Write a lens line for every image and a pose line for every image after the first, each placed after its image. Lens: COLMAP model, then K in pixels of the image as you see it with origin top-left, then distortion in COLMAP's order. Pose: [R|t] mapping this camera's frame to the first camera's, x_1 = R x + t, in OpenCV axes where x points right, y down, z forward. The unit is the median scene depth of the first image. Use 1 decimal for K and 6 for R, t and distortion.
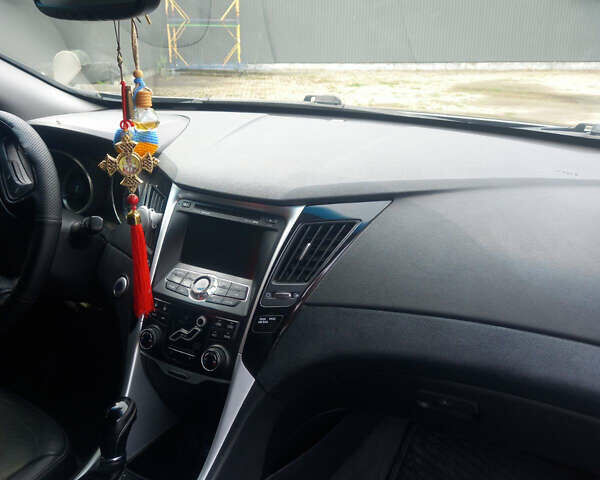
lens RADIAL K [[579.2, 0, 300.0], [0, 579.2, 240.0], [0, 0, 1]] dist [0.030360, -0.016424]
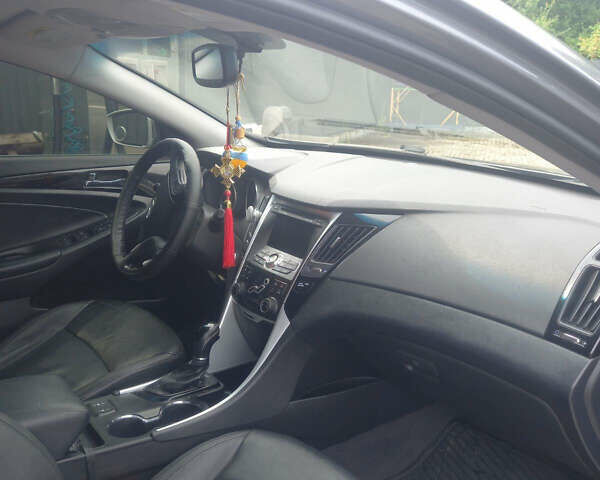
lens RADIAL K [[570.4, 0, 300.0], [0, 570.4, 240.0], [0, 0, 1]] dist [0.031343, -0.023601]
pose [[0.927862, 0.116391, -0.354296, 0.423805], [-0.149312, 0.986521, -0.066946, 0.120437], [0.341728, 0.115017, 0.932734, -0.365937]]
